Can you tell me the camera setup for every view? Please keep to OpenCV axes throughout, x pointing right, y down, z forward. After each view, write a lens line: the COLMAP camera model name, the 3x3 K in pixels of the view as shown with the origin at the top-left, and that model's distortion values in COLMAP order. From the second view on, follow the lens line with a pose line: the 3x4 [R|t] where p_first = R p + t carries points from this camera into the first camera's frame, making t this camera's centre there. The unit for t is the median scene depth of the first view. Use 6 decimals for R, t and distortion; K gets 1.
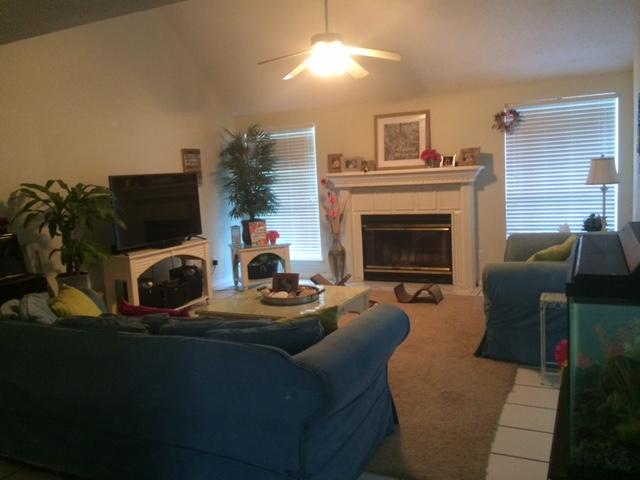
lens RADIAL K [[544.9, 0, 318.9], [0, 544.9, 242.4], [0, 0, 1]] dist [-0.009805, -0.043645]
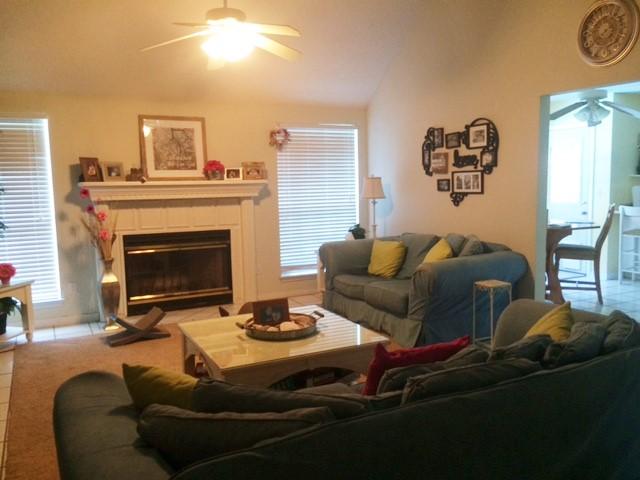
lens RADIAL K [[544.9, 0, 319.9], [0, 544.9, 239.5], [0, 0, 1]] dist [-0.009805, -0.043645]
pose [[0.558011, -0.043350, 0.828700, -0.454859], [0.088511, 0.996047, -0.007496, -0.013506], [-0.825100, 0.077532, 0.559642, 0.332809]]
